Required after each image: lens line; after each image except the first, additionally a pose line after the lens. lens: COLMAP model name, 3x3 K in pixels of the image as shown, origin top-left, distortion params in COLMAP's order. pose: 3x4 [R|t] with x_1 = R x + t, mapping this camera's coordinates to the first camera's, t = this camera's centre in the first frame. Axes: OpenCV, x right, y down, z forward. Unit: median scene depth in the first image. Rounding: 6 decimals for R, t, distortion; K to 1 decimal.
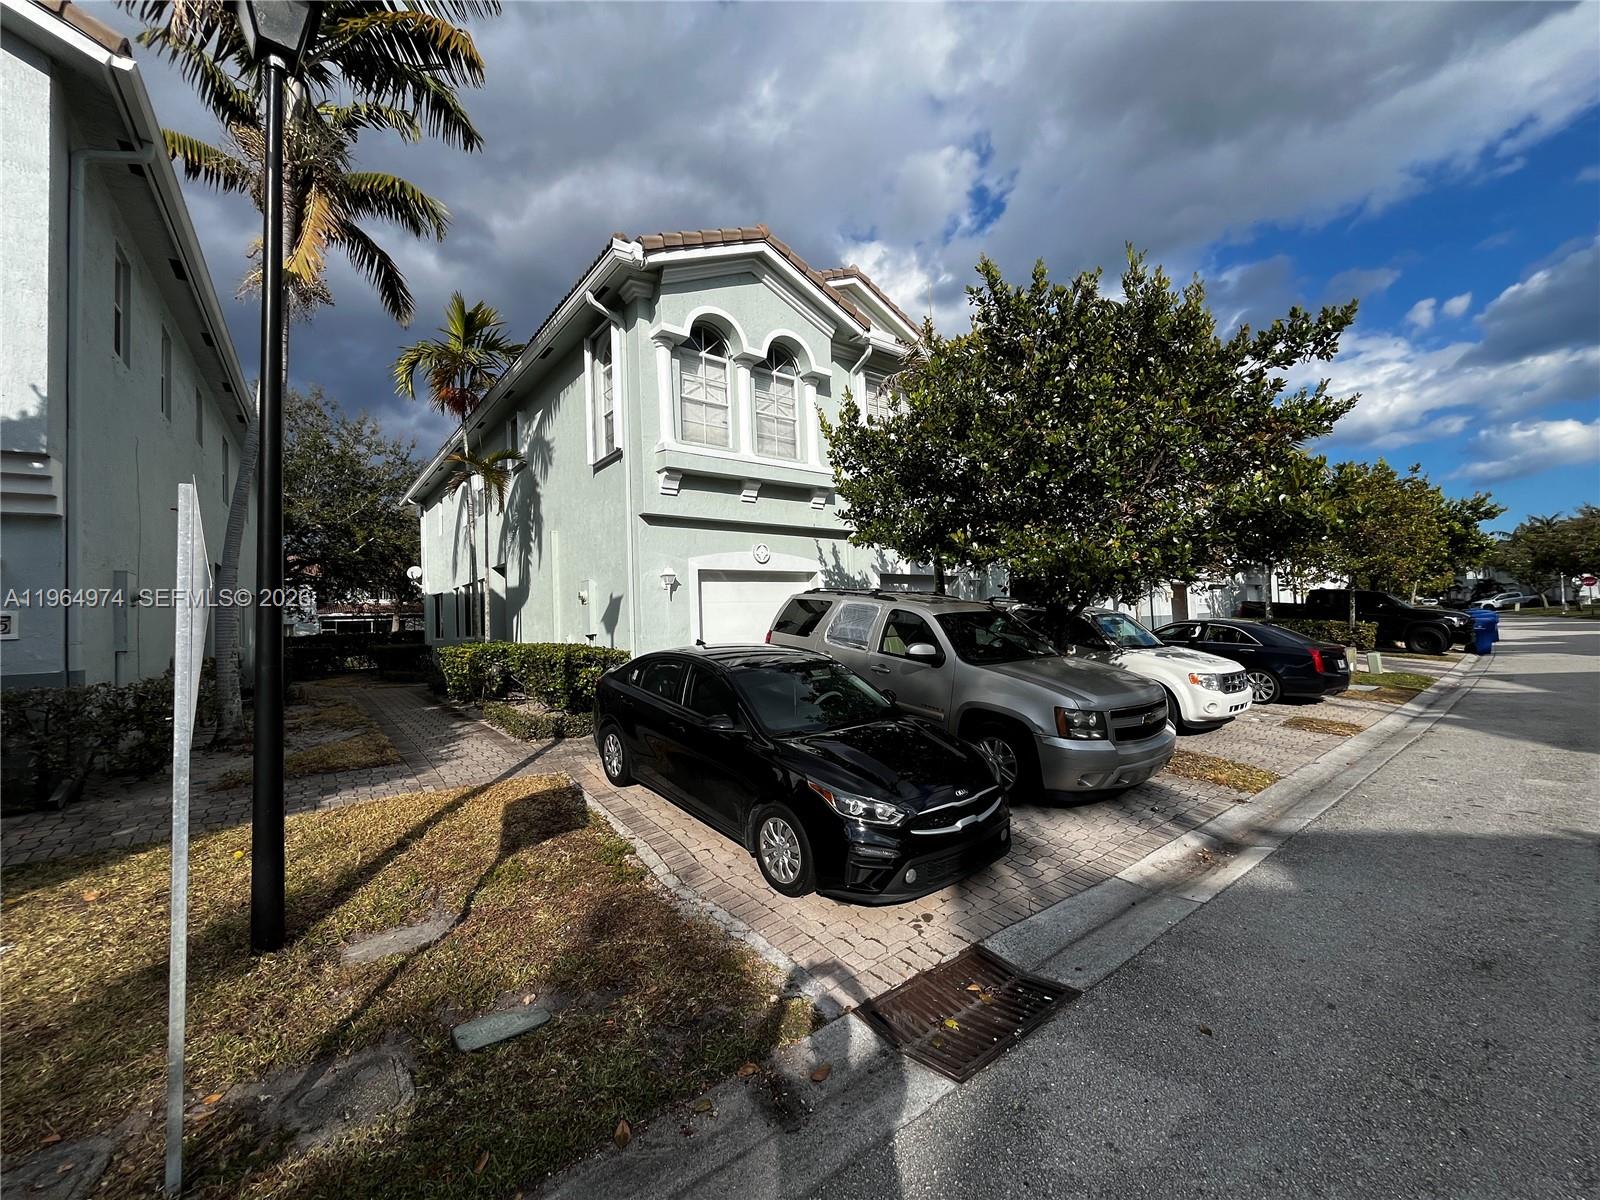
lens RADIAL K [[663.4, 0, 800.0], [0, 663.4, 600.0], [0, 0, 1]] dist [-0.000823, -0.000429]
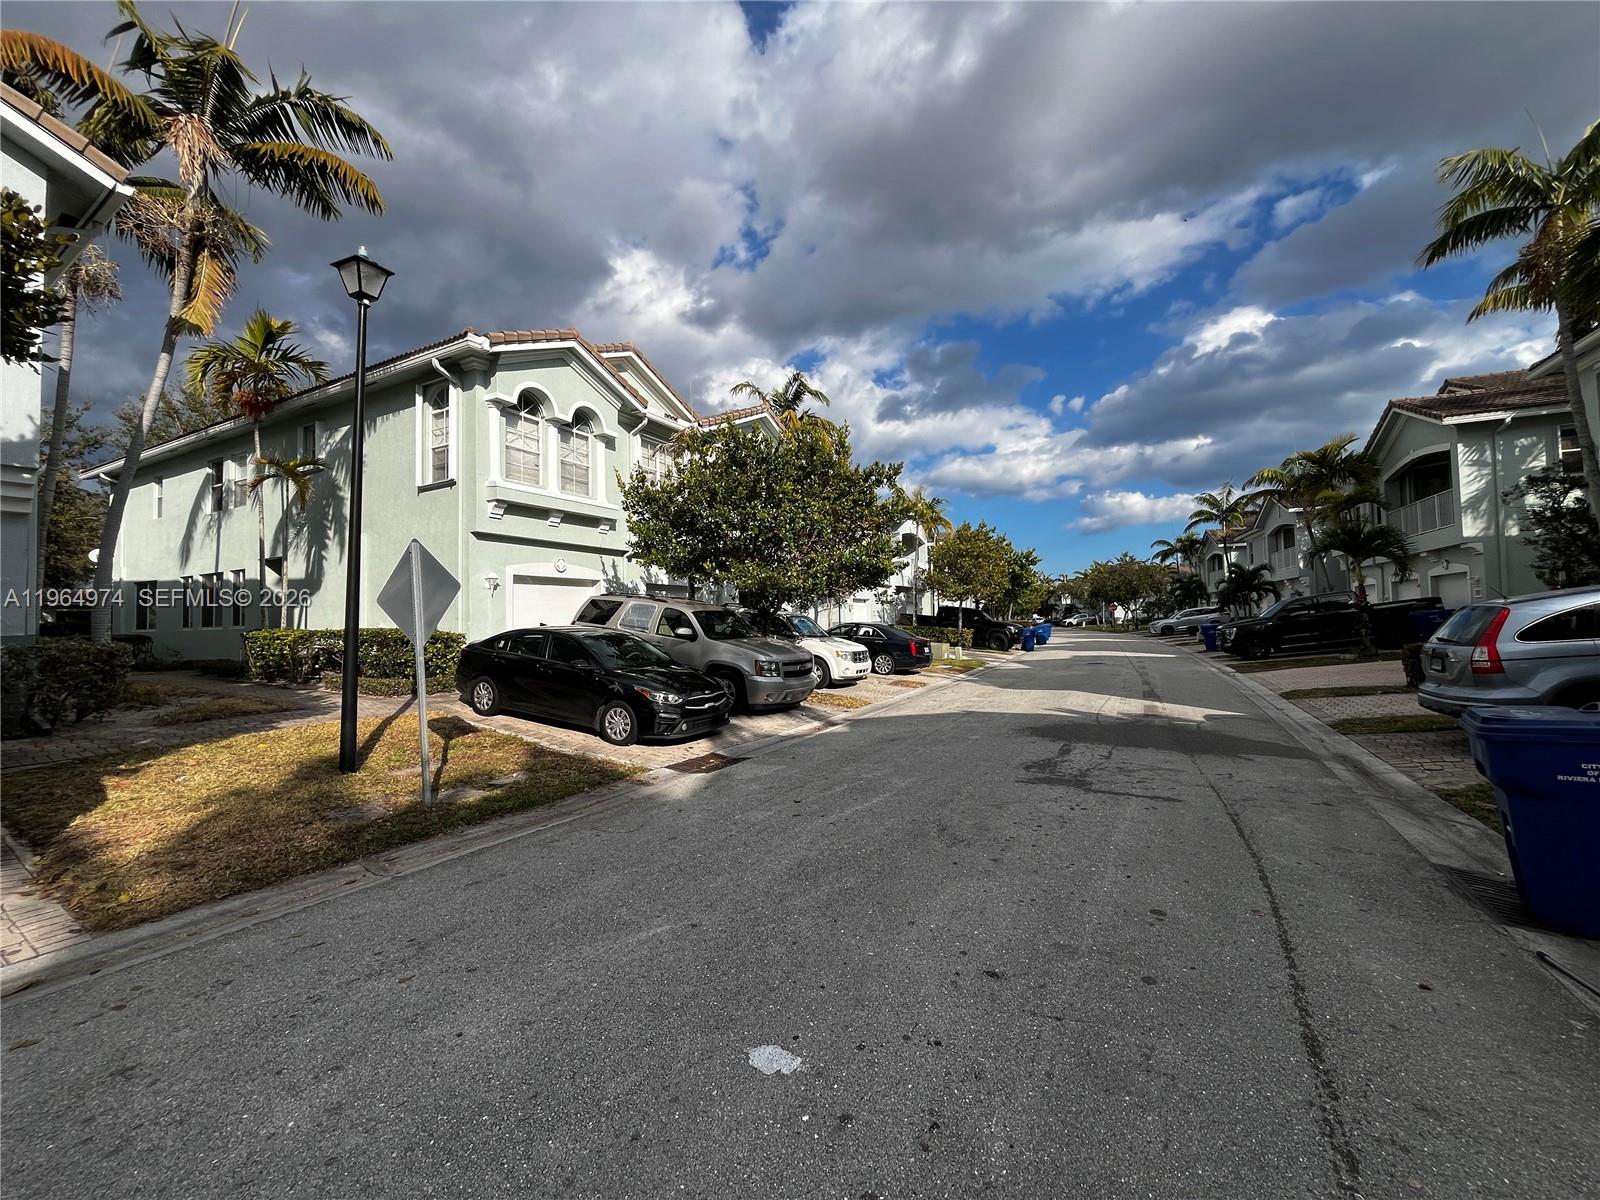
lens RADIAL K [[642.6, 0, 801.9], [0, 642.6, 599.5], [0, 0, 1]] dist [-0.001763, -0.000497]
pose [[0.921457, 0.035769, 0.386831, -0.124252], [-0.031171, 0.999349, -0.018155, 0.009806], [-0.387229, 0.004671, 0.921972, -0.441793]]
